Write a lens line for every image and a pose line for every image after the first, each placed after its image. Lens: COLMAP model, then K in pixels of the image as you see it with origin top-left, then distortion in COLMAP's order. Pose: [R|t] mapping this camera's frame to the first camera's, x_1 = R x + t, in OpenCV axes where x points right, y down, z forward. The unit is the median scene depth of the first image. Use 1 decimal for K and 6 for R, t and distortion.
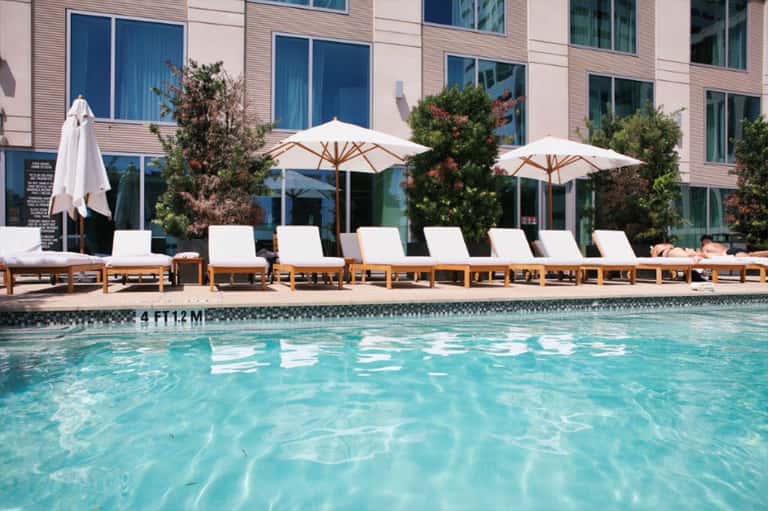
lens RADIAL K [[570.4, 0, 383.9], [0, 570.4, 266.8], [0, 0, 1]] dist [-0.056670, 0.000354]
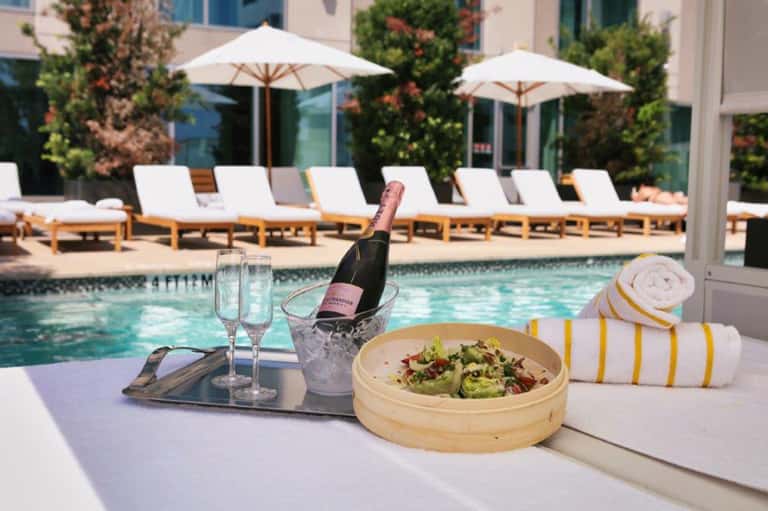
lens RADIAL K [[921.3, 0, 384.0], [0, 921.3, 255.5], [0, 0, 1]] dist [-0.013183, -0.035846]
pose [[0.979305, -0.007332, 0.202258, -0.190414], [-0.007468, 0.997354, 0.072312, -0.036621], [-0.202253, -0.072326, 0.976659, -0.305515]]
